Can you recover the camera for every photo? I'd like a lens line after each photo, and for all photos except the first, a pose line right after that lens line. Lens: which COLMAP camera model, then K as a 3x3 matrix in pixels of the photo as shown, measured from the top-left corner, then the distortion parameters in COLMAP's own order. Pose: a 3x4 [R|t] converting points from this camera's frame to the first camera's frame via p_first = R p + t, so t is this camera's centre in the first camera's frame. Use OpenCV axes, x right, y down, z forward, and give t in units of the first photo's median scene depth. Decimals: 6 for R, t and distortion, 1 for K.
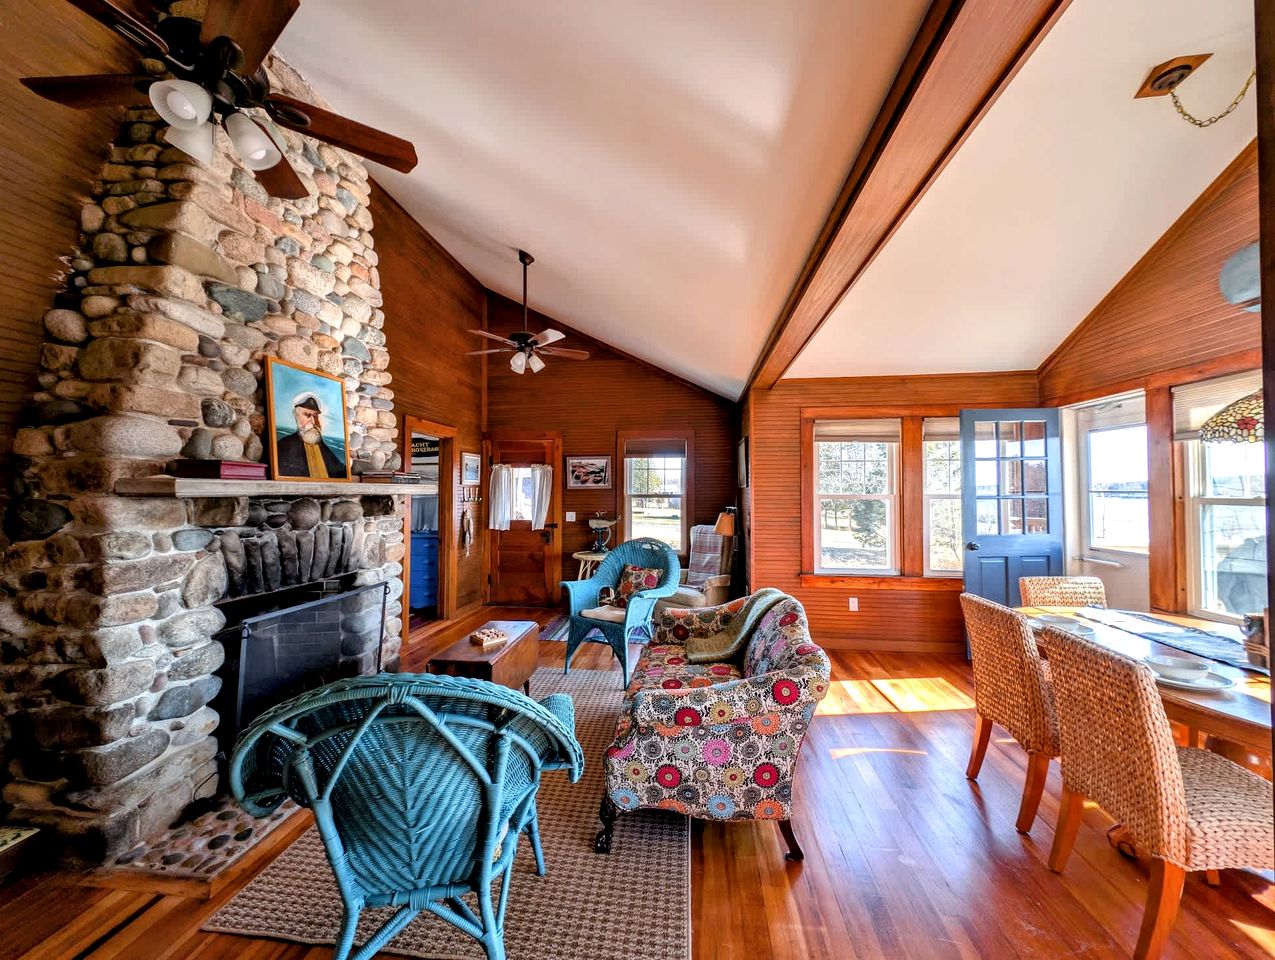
lens RADIAL K [[478.3, 0, 639.7], [0, 478.3, 483.4], [0, 0, 1]] dist [0.000240, 0.000049]
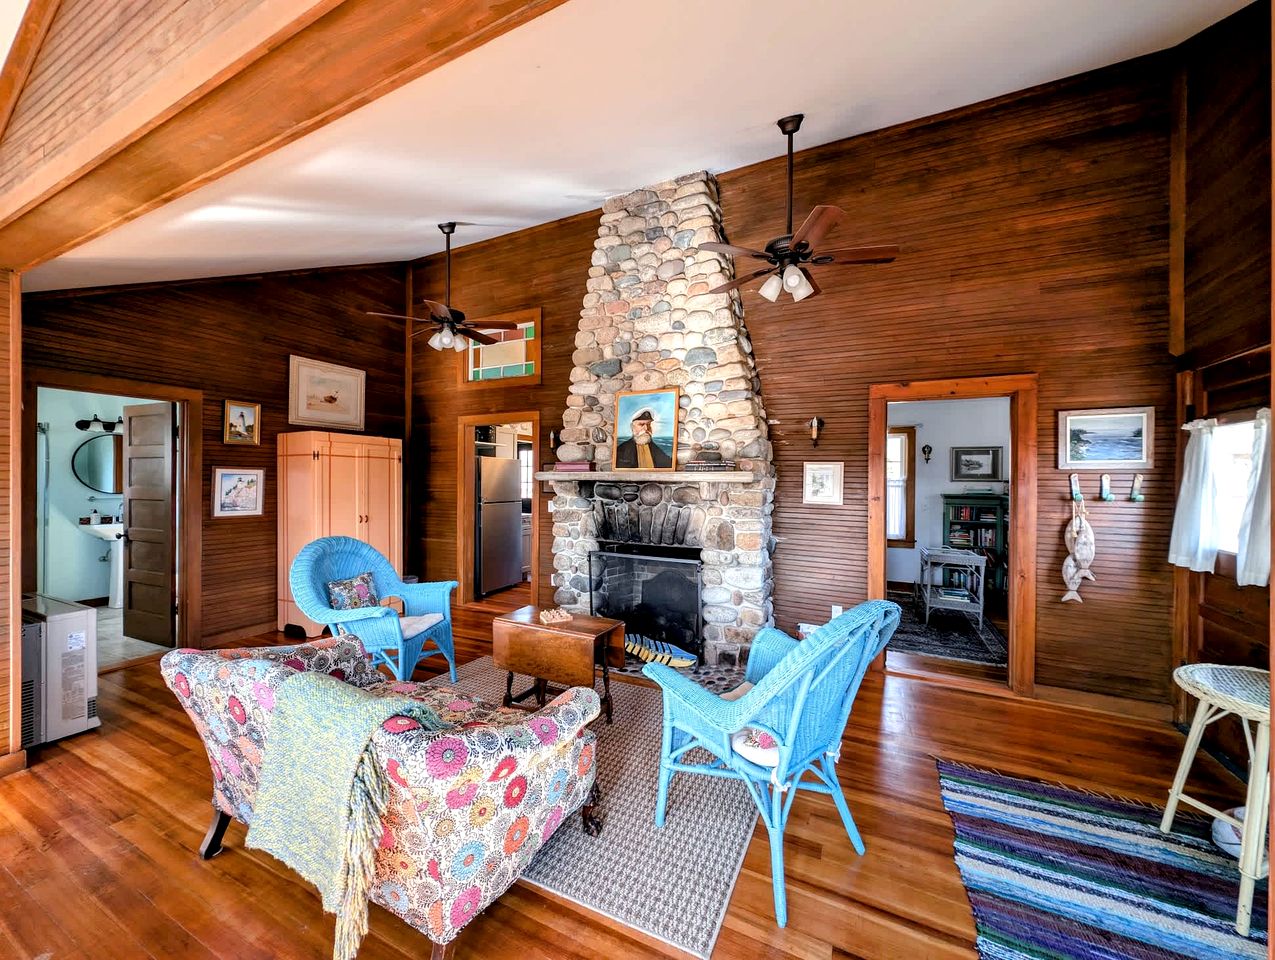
lens RADIAL K [[478.3, 0, 639.7], [0, 478.3, 475.9], [0, 0, 1]] dist [0.000240, 0.000049]
pose [[-0.329536, -0.002979, -0.944138, 0.639376], [0.010620, 0.999920, -0.006862, 0.018301], [0.944083, -0.012288, -0.329478, 1.441999]]
